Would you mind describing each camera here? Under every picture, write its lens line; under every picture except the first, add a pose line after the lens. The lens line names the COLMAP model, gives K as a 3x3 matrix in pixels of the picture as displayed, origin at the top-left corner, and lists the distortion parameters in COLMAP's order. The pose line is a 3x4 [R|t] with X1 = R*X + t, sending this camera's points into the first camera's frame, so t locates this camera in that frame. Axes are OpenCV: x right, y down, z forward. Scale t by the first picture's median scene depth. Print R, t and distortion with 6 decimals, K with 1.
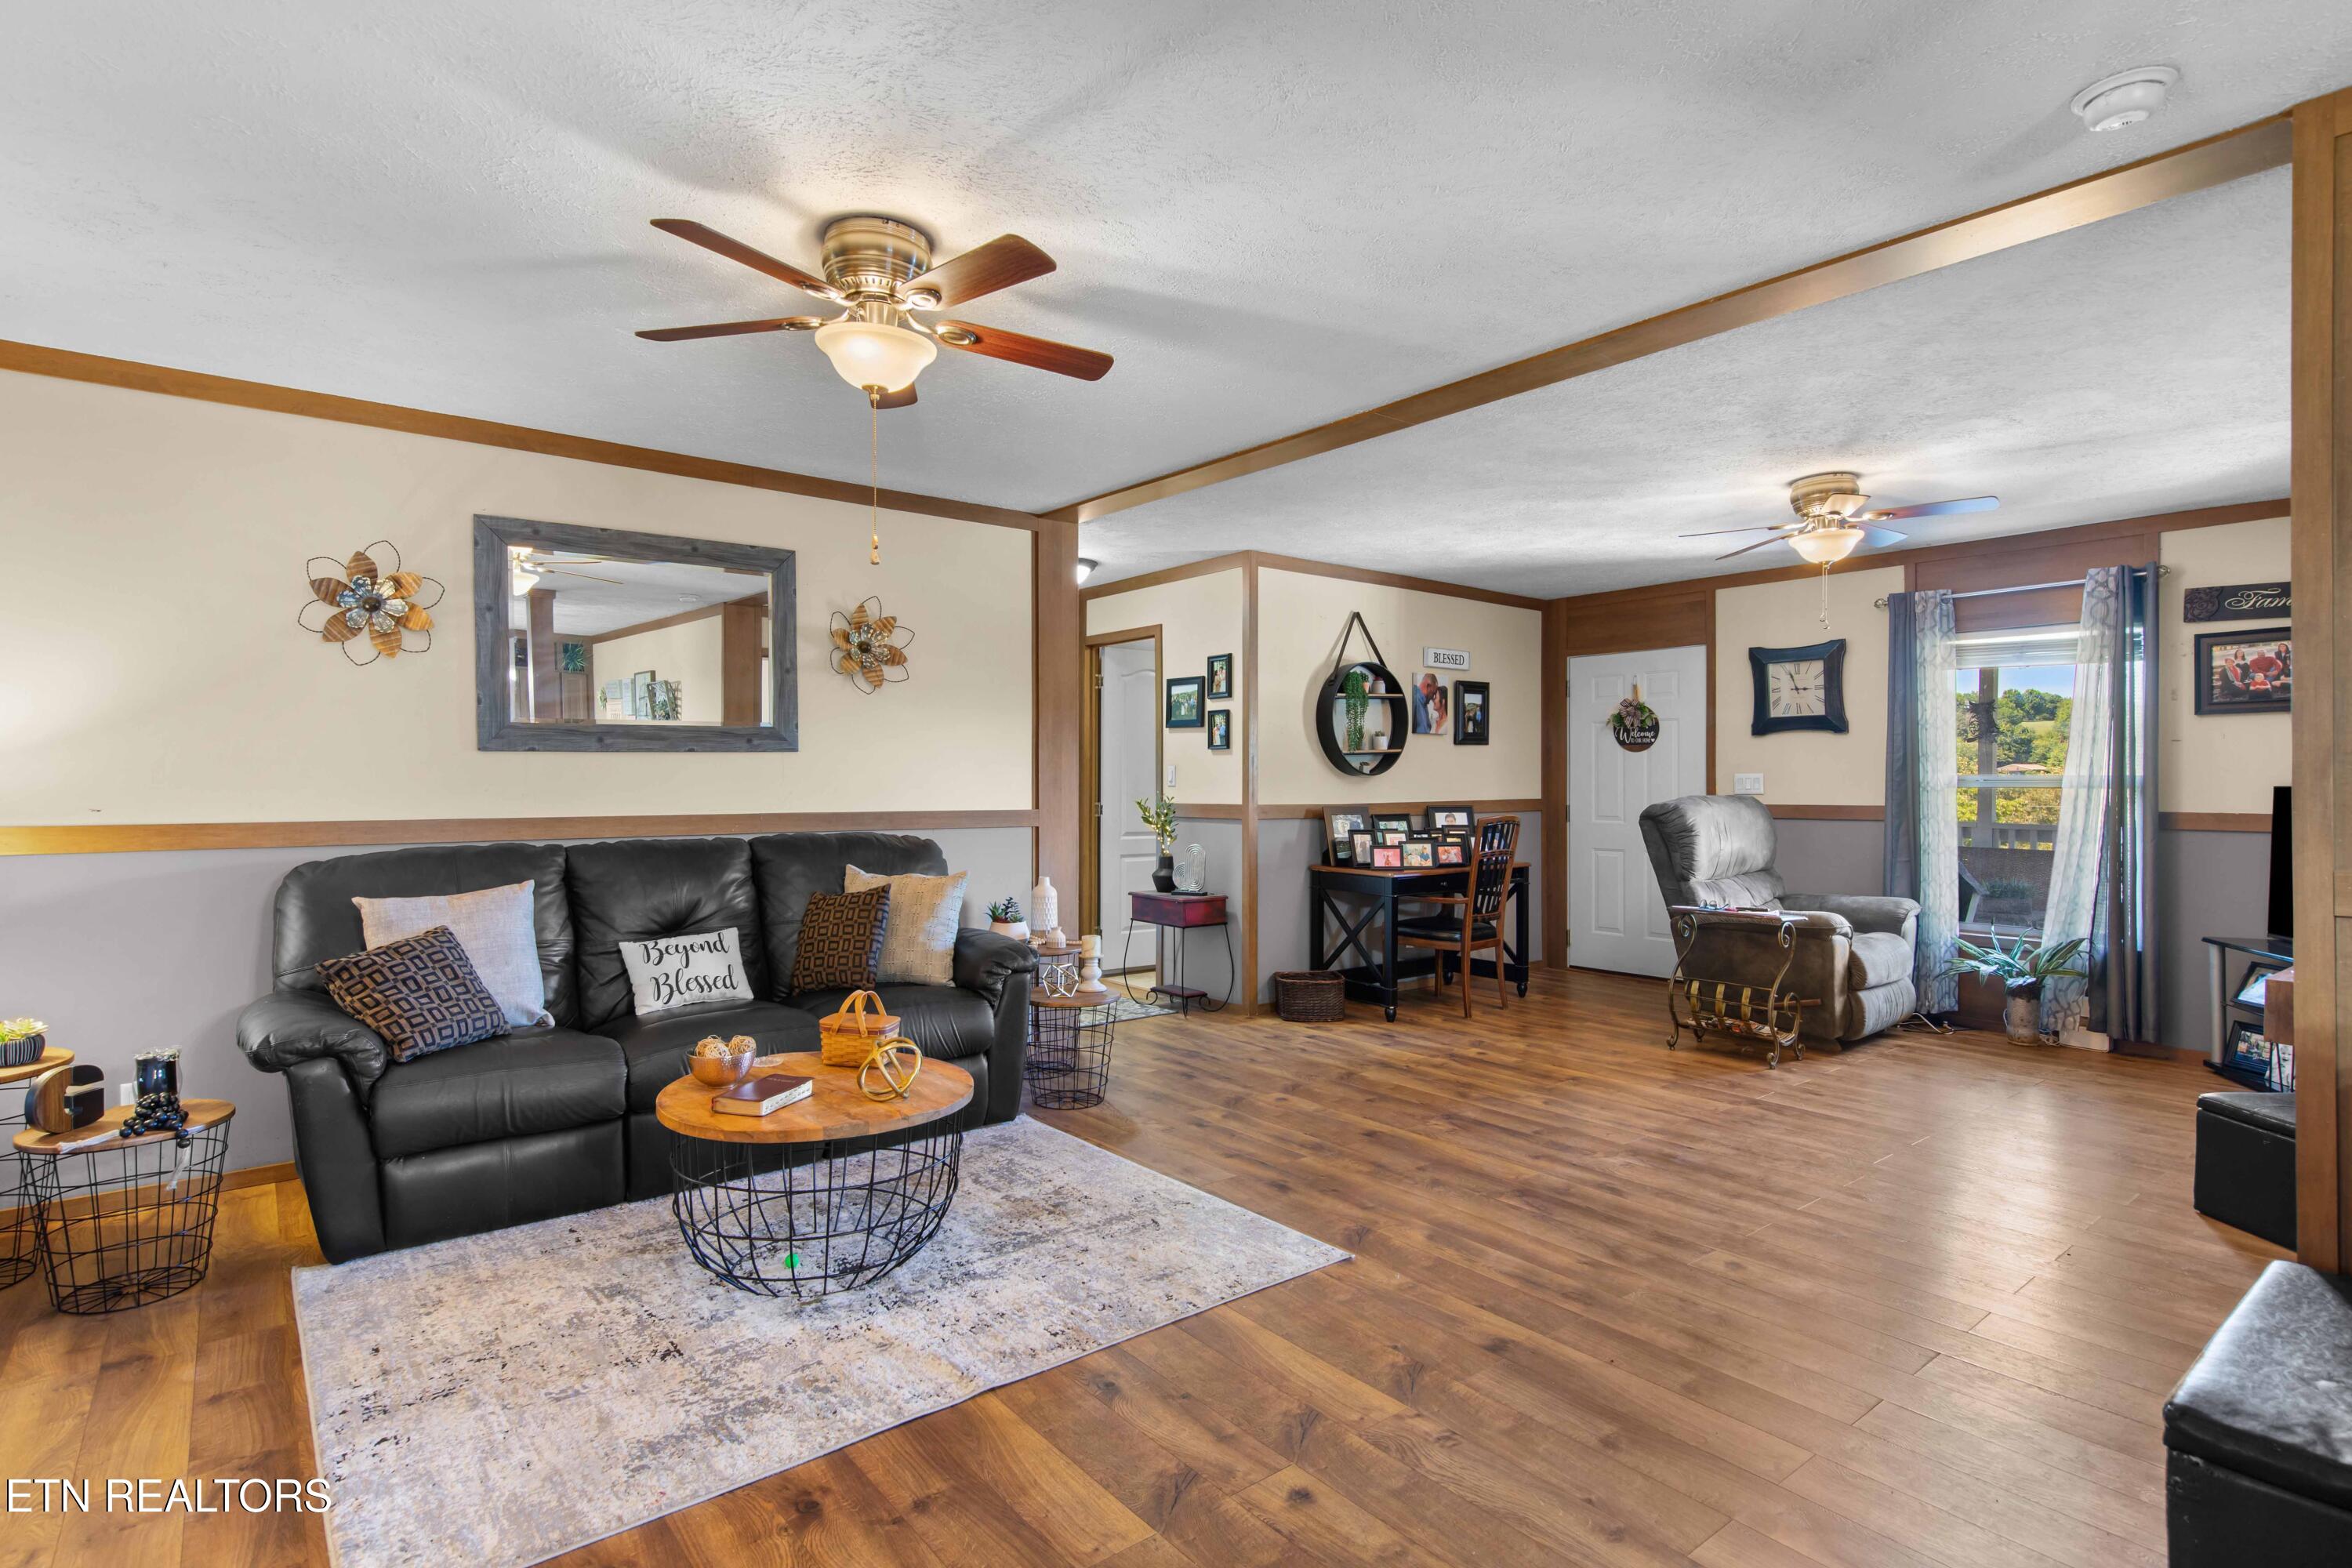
lens RADIAL K [[1176.2, 0, 1175.6], [0, 1176.2, 781.2], [0, 0, 1]] dist [0.006596, -0.000483]
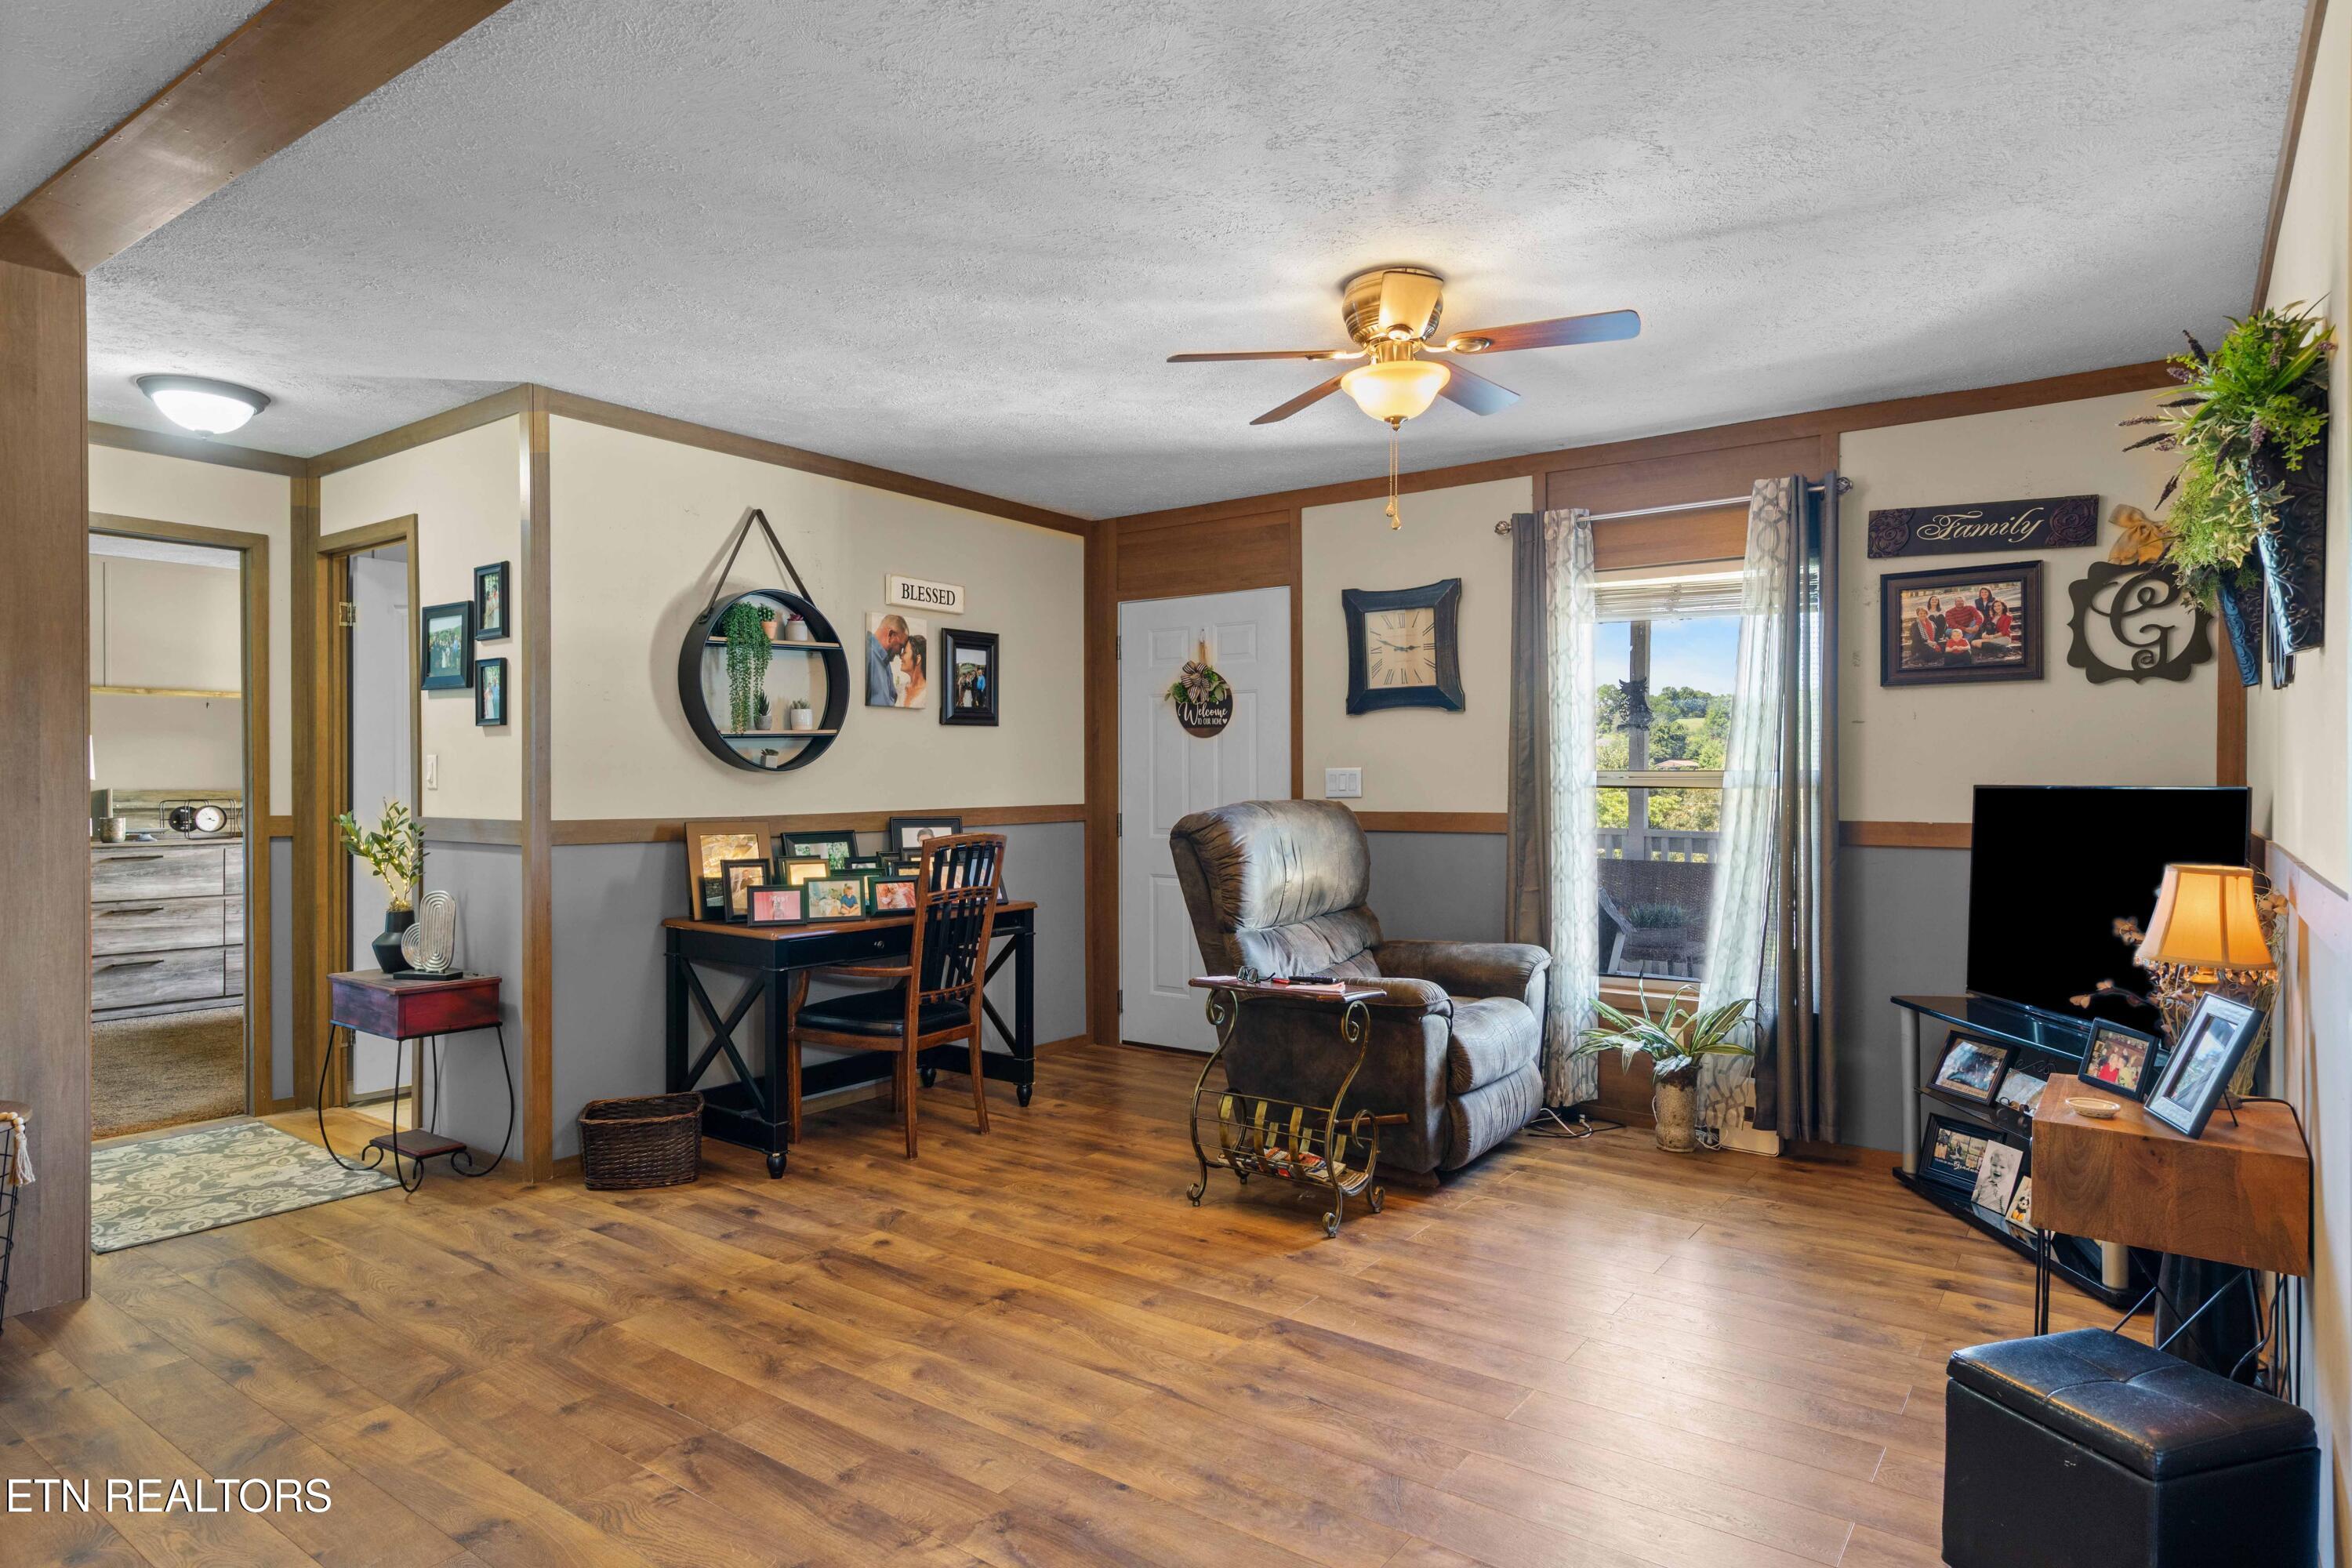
lens RADIAL K [[1343.0, 0, 1183.7], [0, 1343.0, 784.4], [0, 0, 1]] dist [0.006295, 0.002684]
pose [[0.963763, -0.003006, 0.266743, 0.211448], [0.001623, 0.999984, 0.005405, -0.001305], [-0.266755, -0.004776, 0.963753, 0.291904]]
